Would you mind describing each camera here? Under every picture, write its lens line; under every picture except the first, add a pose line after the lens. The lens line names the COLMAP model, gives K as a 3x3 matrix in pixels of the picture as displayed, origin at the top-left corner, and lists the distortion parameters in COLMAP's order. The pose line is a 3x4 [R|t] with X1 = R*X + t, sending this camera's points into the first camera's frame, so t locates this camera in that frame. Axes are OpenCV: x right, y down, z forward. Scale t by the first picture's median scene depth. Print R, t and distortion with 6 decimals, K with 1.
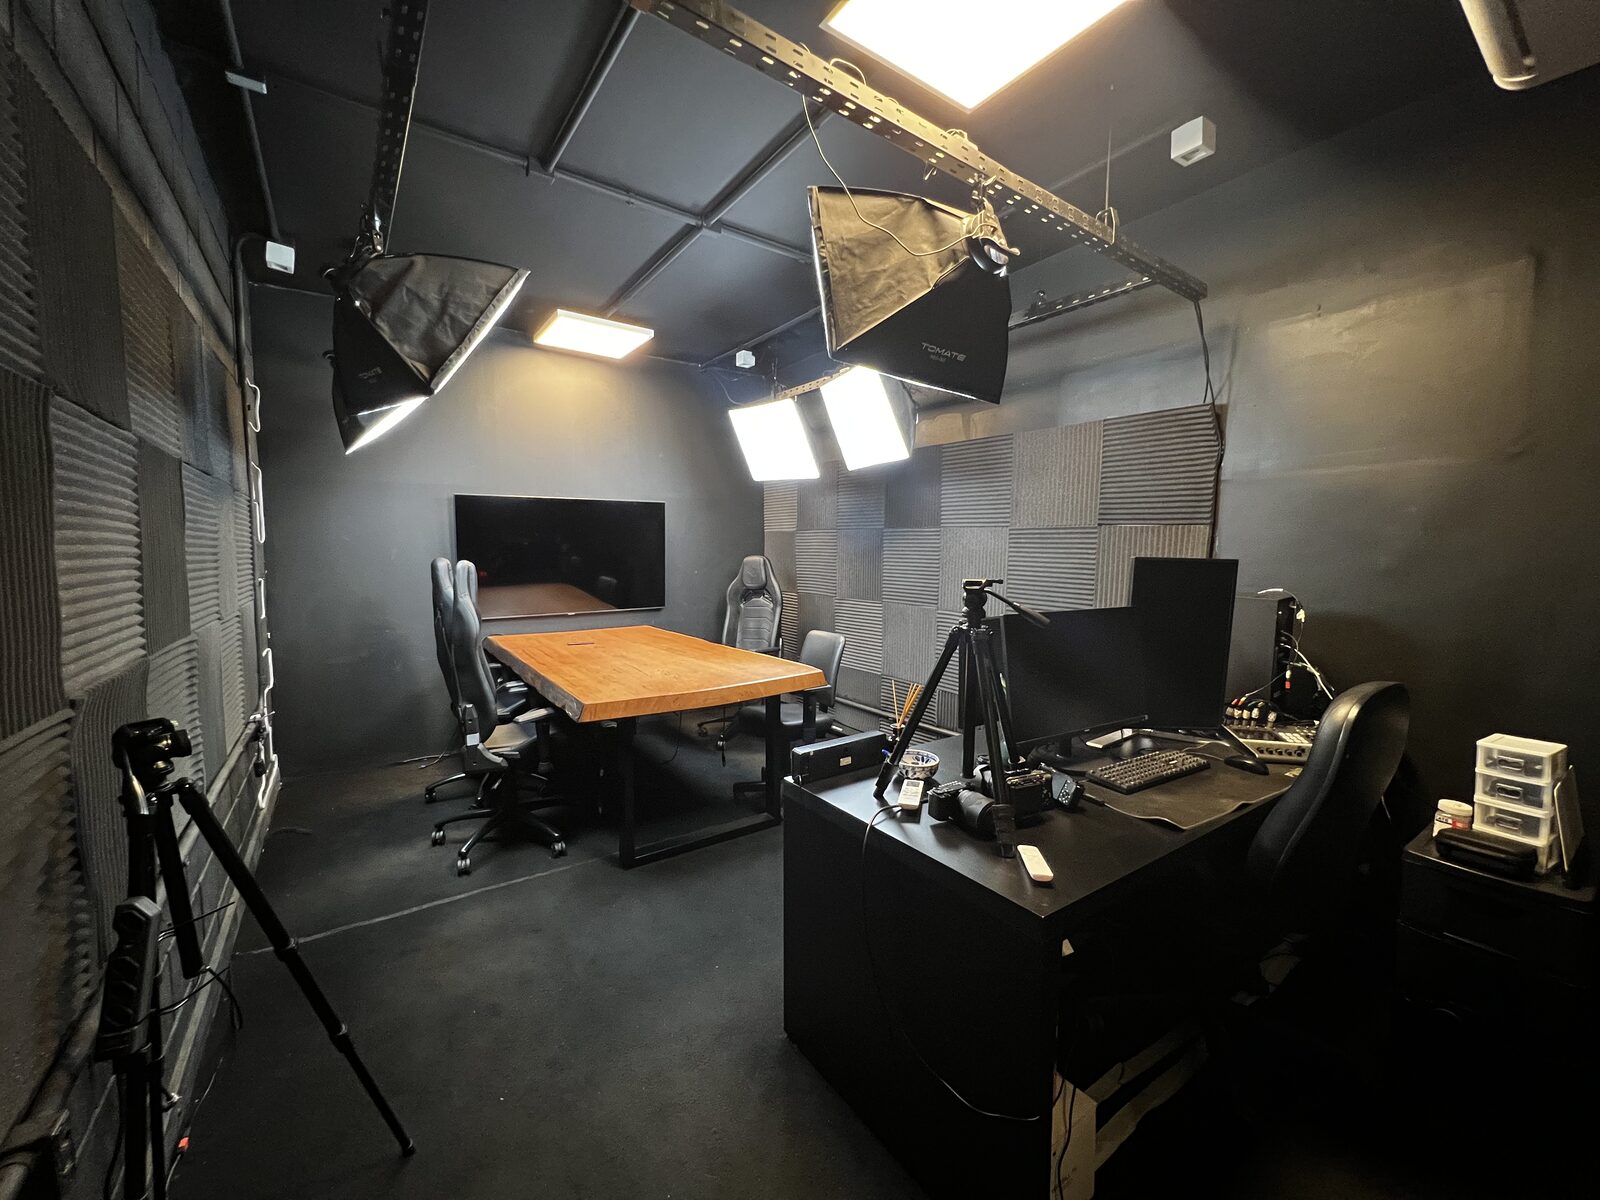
lens RADIAL K [[641.4, 0, 800.0], [0, 641.4, 596.6], [0, 0, 1]] dist [-0.000466, -0.000152]
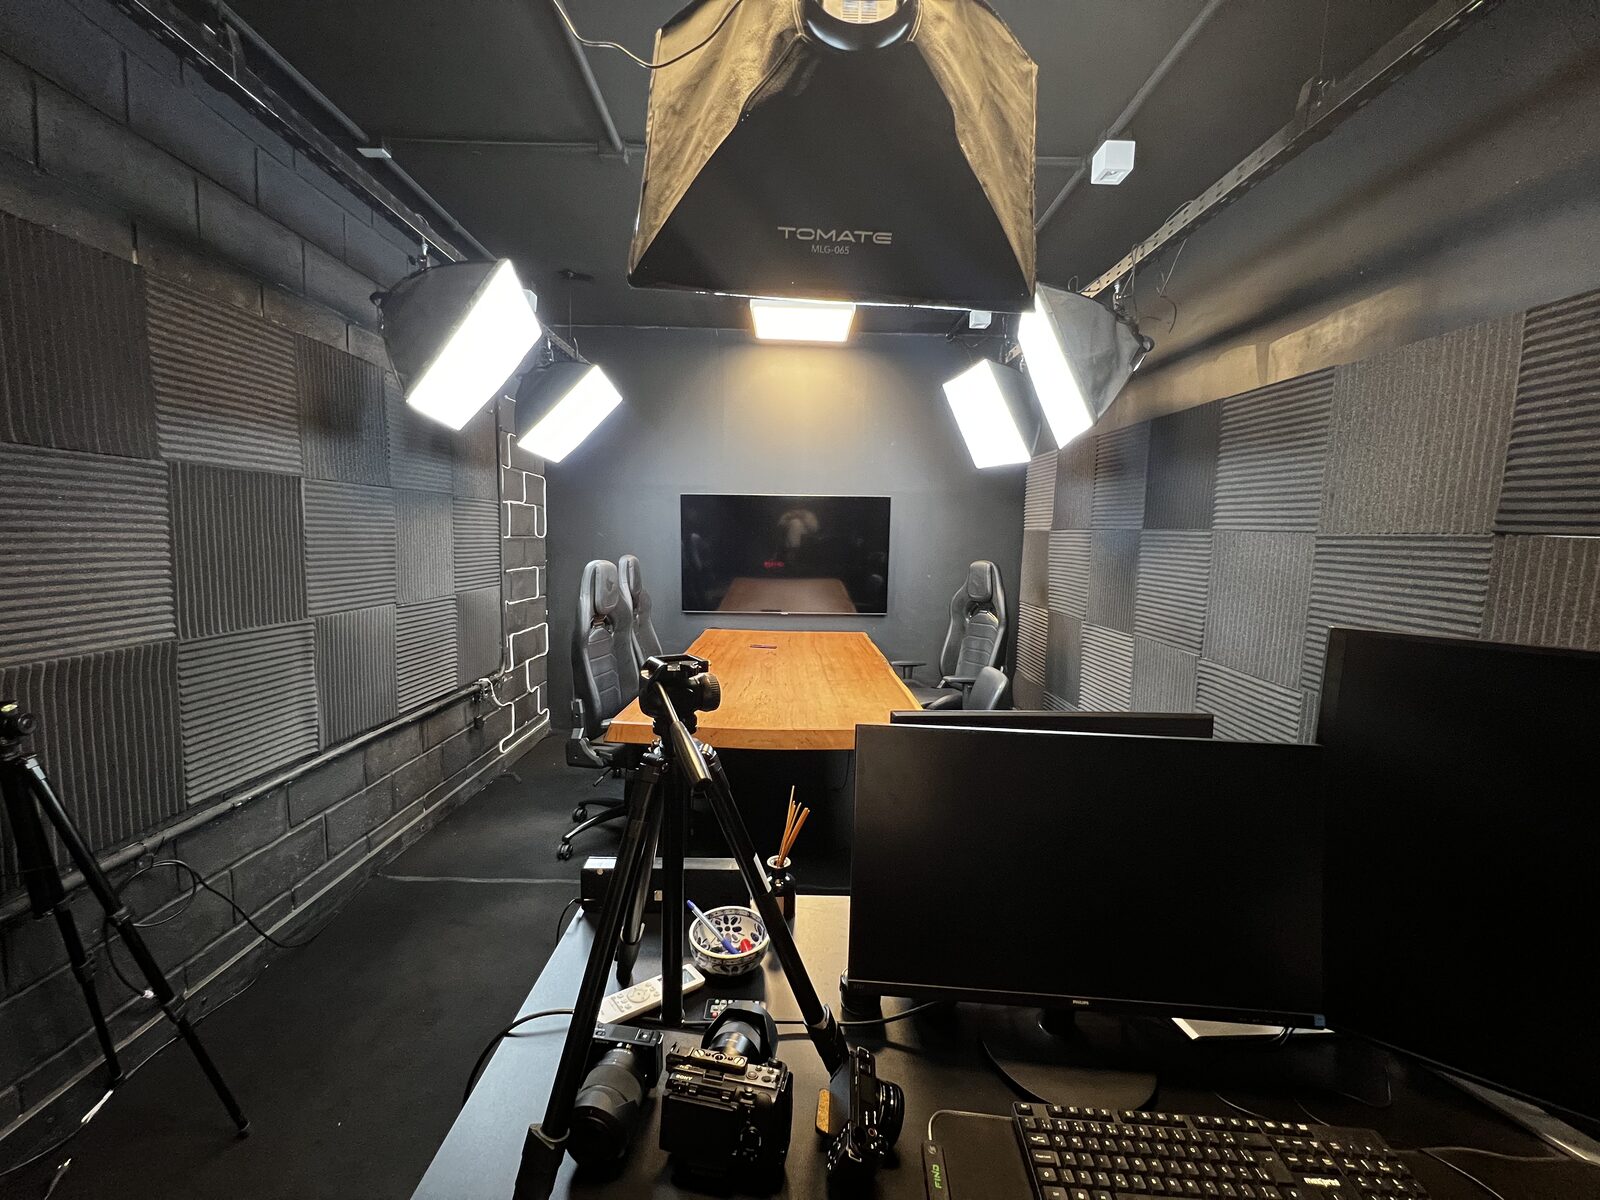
lens RADIAL K [[641.4, 0, 800.5], [0, 641.4, 594.4], [0, 0, 1]] dist [-0.000466, -0.000152]
pose [[0.816219, 0.068075, -0.573718, 0.256270], [-0.060748, 0.997642, 0.031951, -0.039999], [0.574540, 0.008773, 0.818429, 0.248897]]
